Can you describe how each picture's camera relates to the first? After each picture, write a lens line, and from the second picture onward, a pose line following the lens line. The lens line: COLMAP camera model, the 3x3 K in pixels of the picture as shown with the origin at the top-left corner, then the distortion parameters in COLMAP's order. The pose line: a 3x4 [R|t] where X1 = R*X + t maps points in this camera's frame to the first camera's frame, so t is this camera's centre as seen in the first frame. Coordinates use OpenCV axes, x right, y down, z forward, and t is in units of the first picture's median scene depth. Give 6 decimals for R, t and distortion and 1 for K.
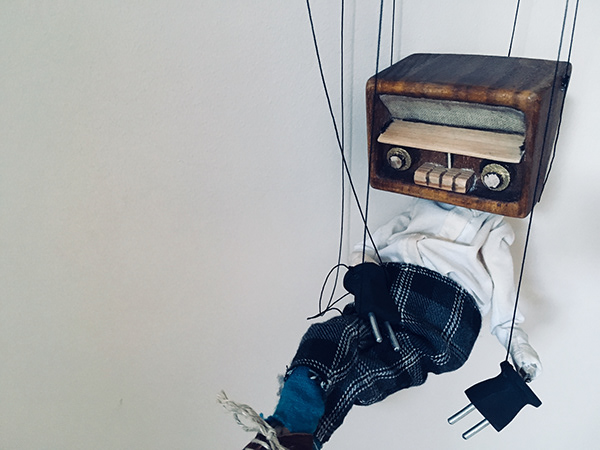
lens RADIAL K [[523.9, 0, 300.0], [0, 523.9, 225.0], [0, 0, 1]] dist [0.001655, -0.000201]
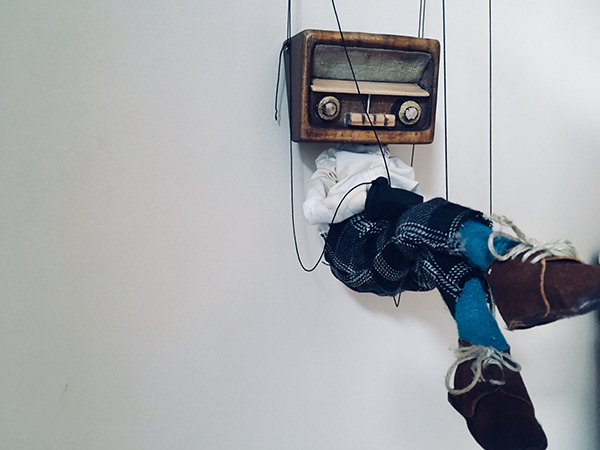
lens RADIAL K [[523.9, 0, 300.0], [0, 523.9, 225.0], [0, 0, 1]] dist [0.001655, -0.000201]
pose [[0.641260, -0.046420, 0.765918, -0.730801], [0.287573, 0.939957, -0.183801, 0.300725], [-0.711398, 0.338121, 0.616106, 0.474194]]
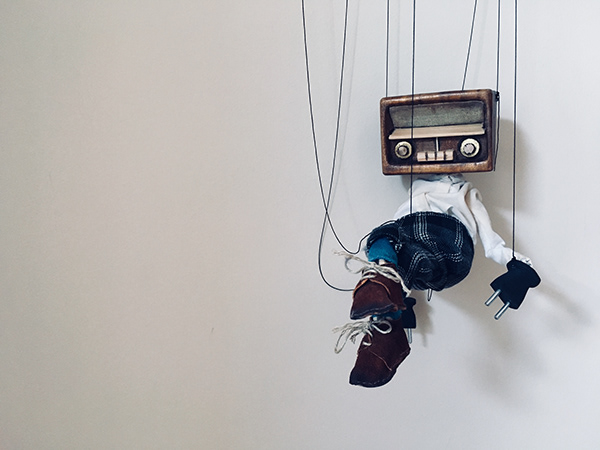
lens RADIAL K [[523.9, 0, 300.0], [0, 523.9, 225.0], [0, 0, 1]] dist [0.001655, -0.000201]
pose [[0.980570, -0.005164, 0.196101, -0.420422], [0.073007, 0.937450, -0.340378, 0.596742], [-0.182077, 0.348081, 0.919613, -0.271579]]
